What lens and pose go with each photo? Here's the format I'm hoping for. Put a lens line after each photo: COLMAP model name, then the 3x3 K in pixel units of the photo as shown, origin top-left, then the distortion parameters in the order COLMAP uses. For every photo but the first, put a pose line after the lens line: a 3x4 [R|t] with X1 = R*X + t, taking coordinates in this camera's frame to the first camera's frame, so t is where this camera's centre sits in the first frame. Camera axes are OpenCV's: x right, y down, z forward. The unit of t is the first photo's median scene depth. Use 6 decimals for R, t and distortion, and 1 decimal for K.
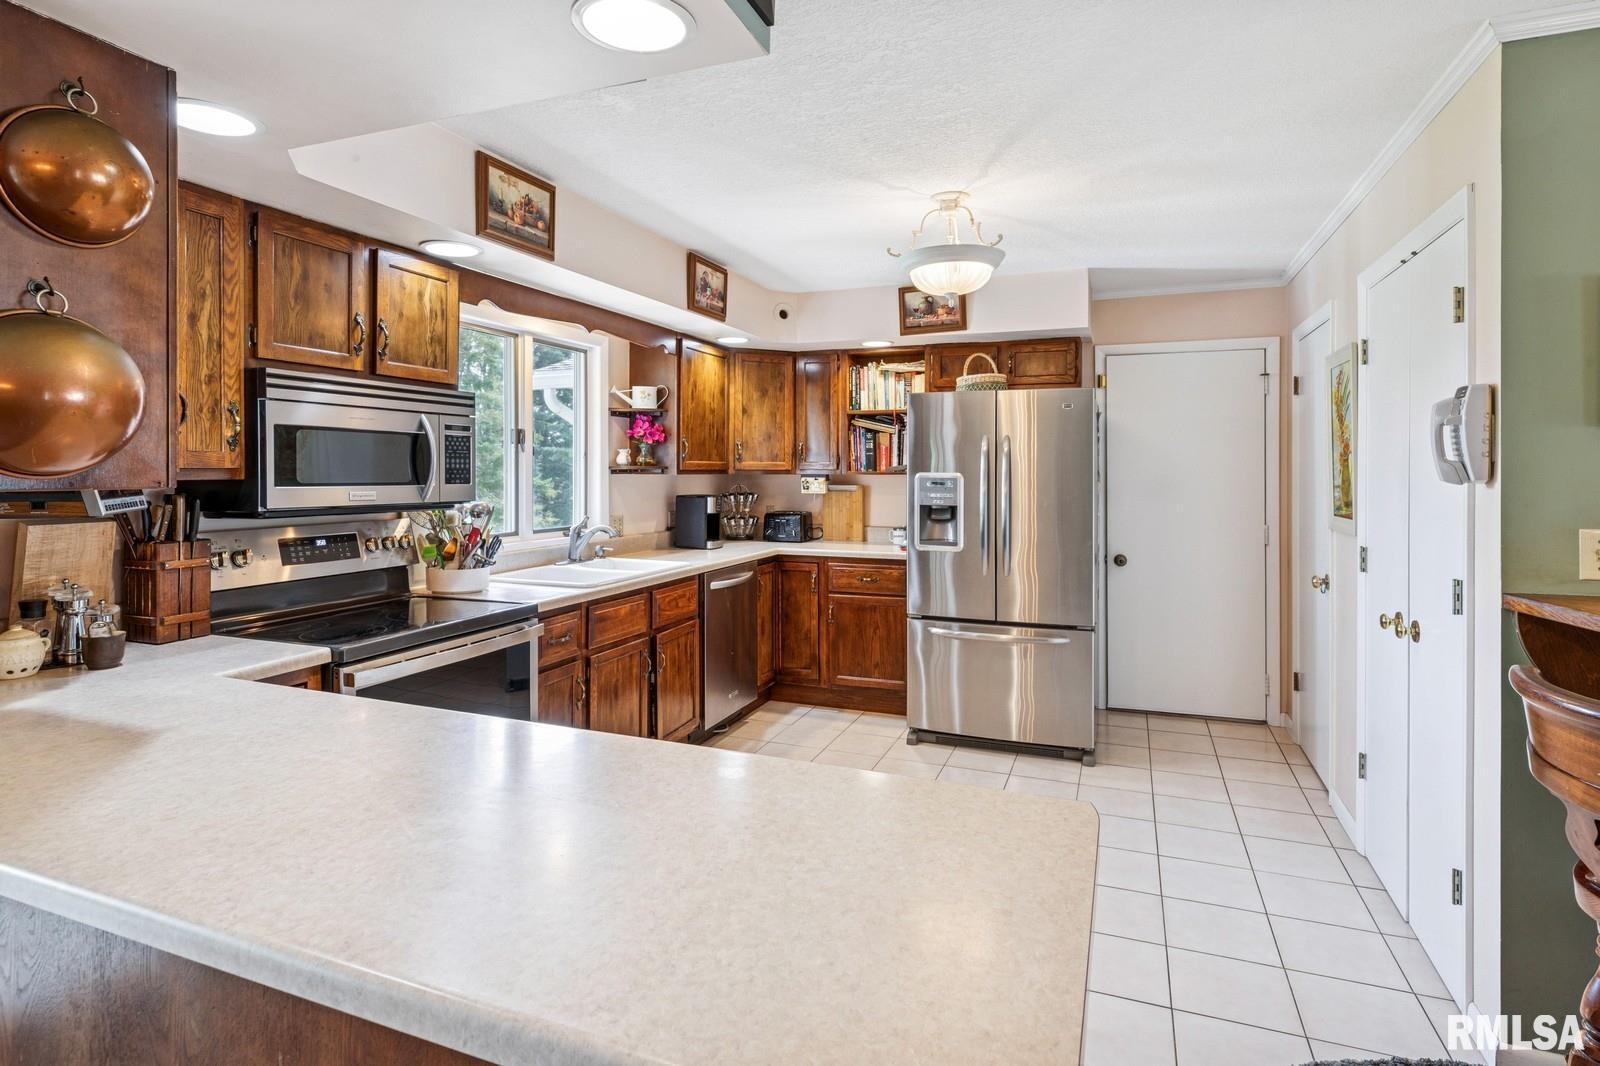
lens RADIAL K [[843.4, 0, 819.5], [0, 843.4, 478.9], [0, 0, 1]] dist [0.000175, 0.000110]
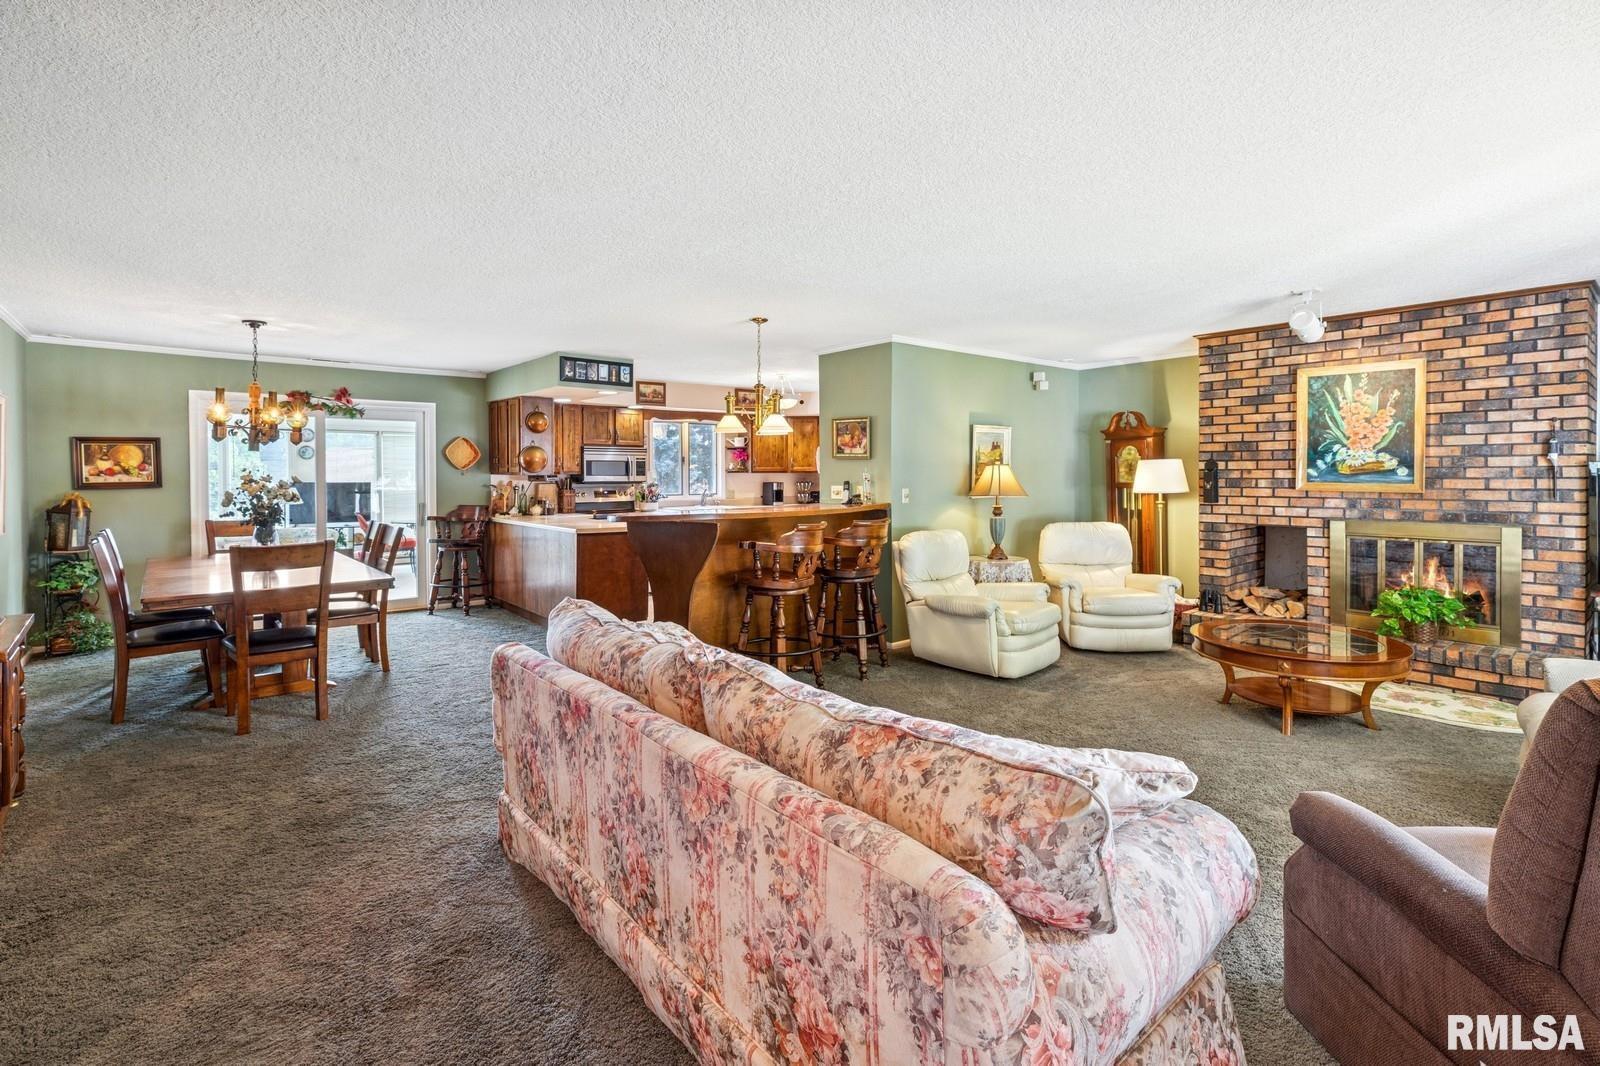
lens RADIAL K [[718.8, 0, 782.0], [0, 718.8, 490.2], [0, 0, 1]] dist [0.003128, -0.000138]
pose [[0.877873, 0.008367, -0.478820, 0.971789], [-0.000921, 0.999875, 0.015785, 0.011904], [0.478893, -0.013416, 0.877771, -0.836513]]
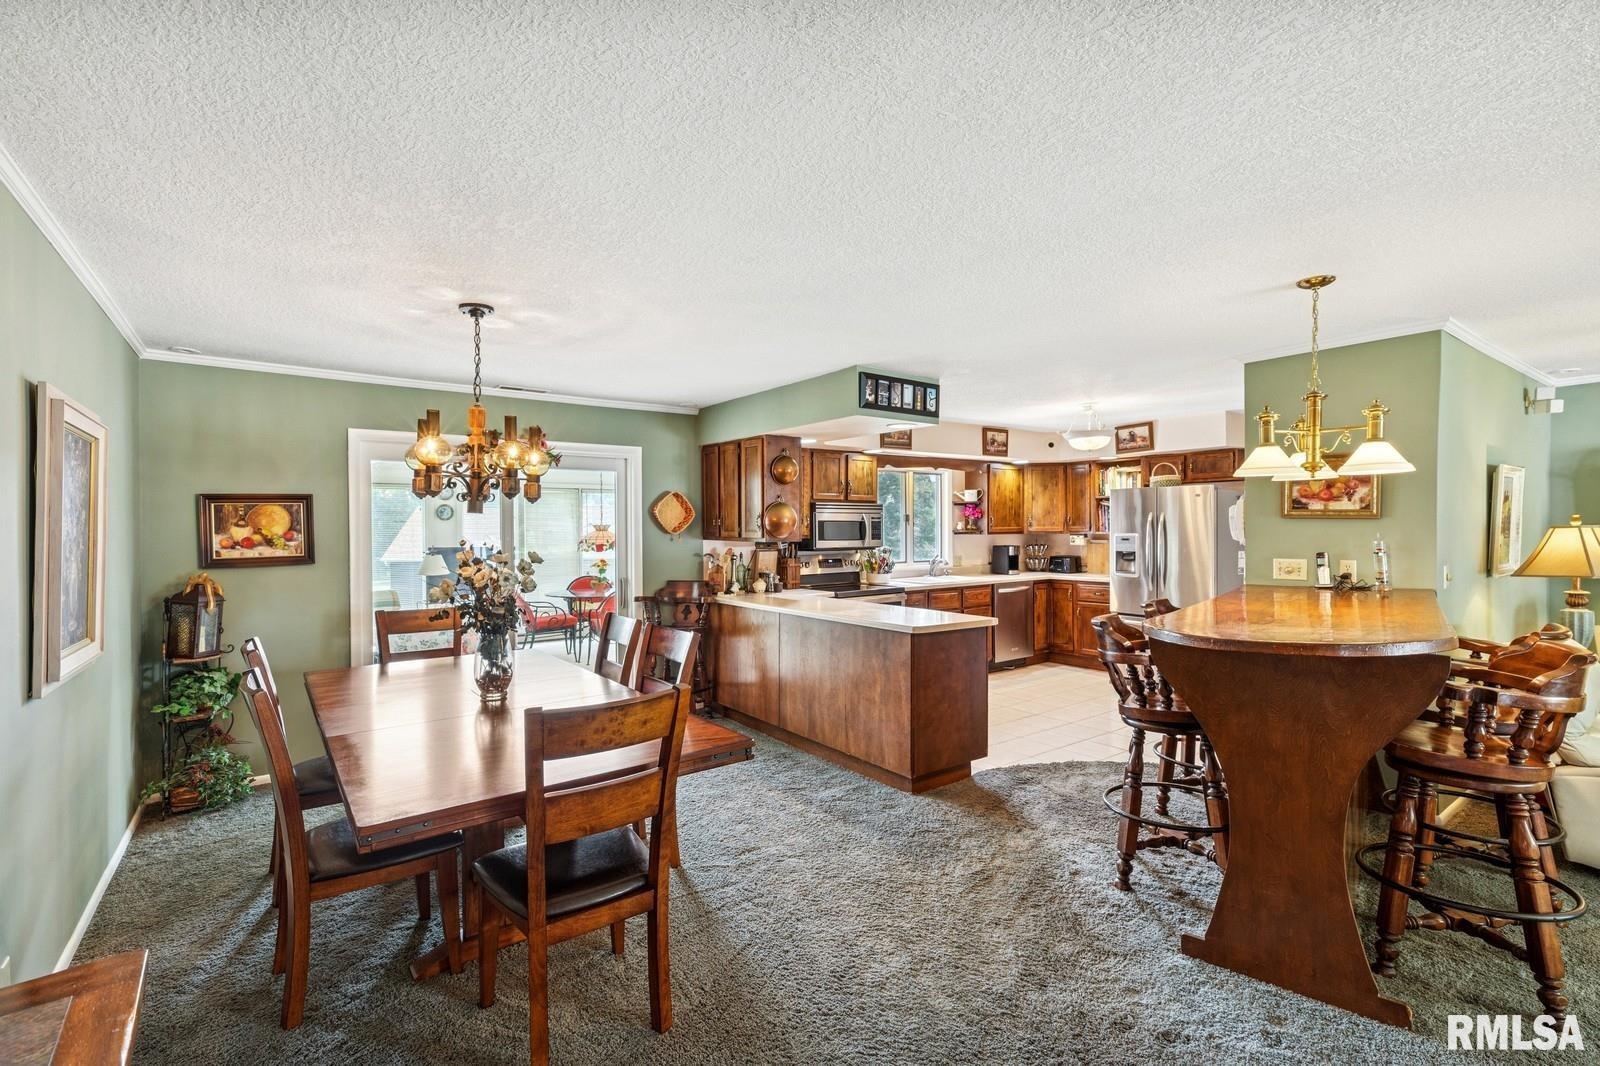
lens RADIAL K [[718.8, 0, 796.7], [0, 718.8, 537.4], [0, 0, 1]] dist [0.003128, -0.000138]
pose [[0.842864, -0.000901, -0.538125, 0.377244], [0.003627, 0.999985, 0.004007, -0.007611], [0.538114, -0.005329, 0.842855, -0.676063]]
